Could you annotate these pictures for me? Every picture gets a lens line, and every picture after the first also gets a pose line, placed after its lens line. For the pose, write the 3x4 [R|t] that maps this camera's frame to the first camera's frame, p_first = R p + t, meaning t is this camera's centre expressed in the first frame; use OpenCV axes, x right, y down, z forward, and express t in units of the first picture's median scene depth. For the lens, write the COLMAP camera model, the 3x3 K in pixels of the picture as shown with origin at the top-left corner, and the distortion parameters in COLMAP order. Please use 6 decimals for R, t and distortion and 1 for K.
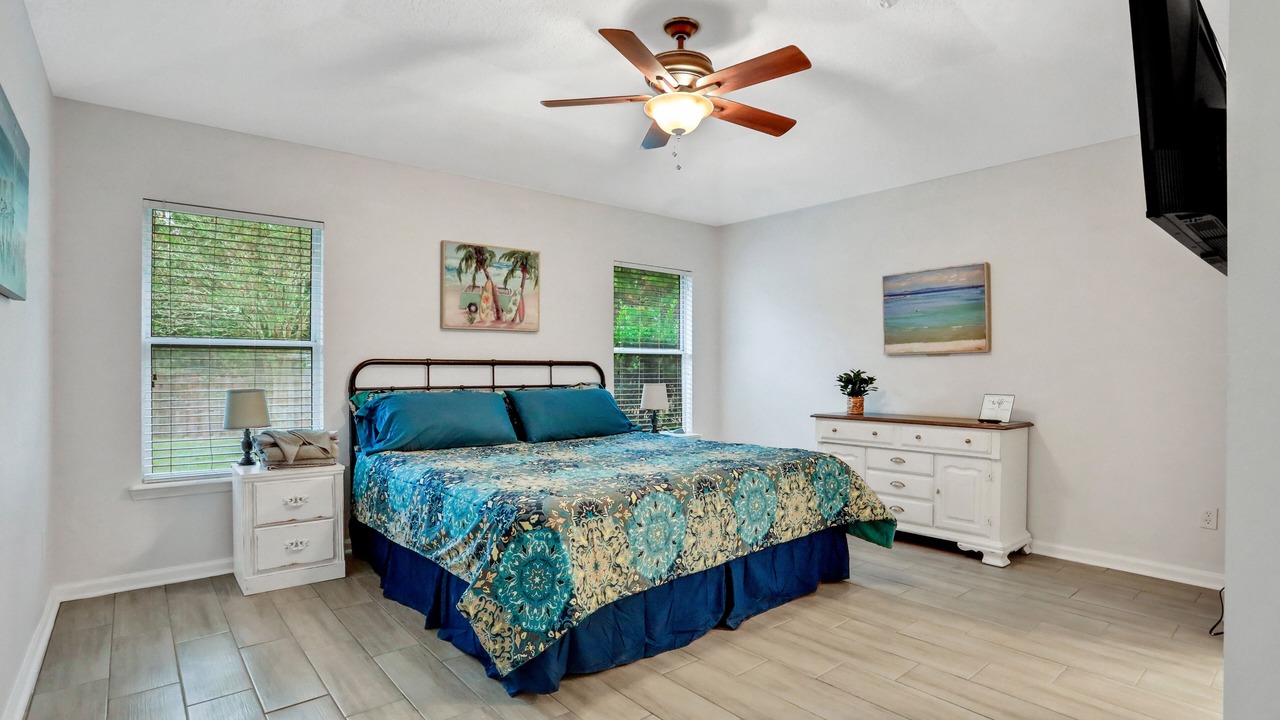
lens RADIAL K [[630.8, 0, 633.3], [0, 630.8, 366.4], [0, 0, 1]] dist [-0.076947, 0.039376]
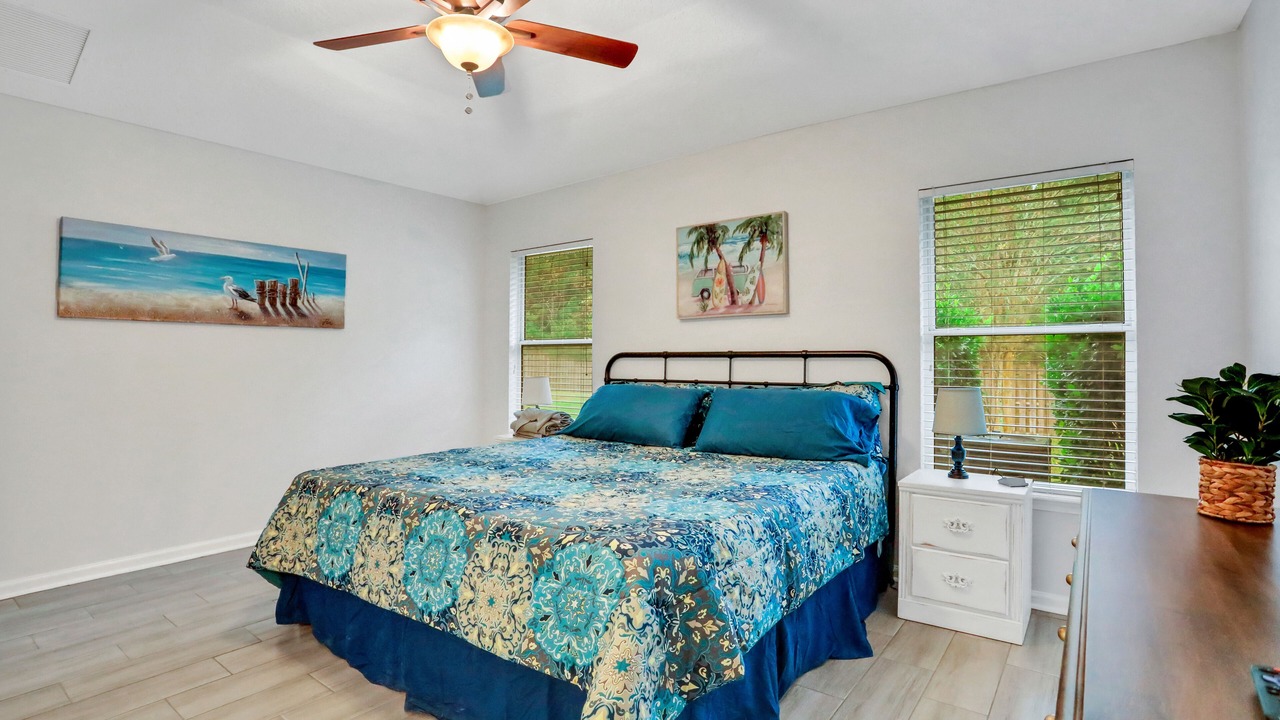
lens RADIAL K [[630.8, 0, 633.3], [0, 630.8, 366.4], [0, 0, 1]] dist [-0.076947, 0.039376]
pose [[0.225652, 0.005049, -0.974195, 0.596649], [-0.001150, 0.999987, 0.004917, 0.006455], [0.974207, 0.000011, 0.225655, 0.685401]]
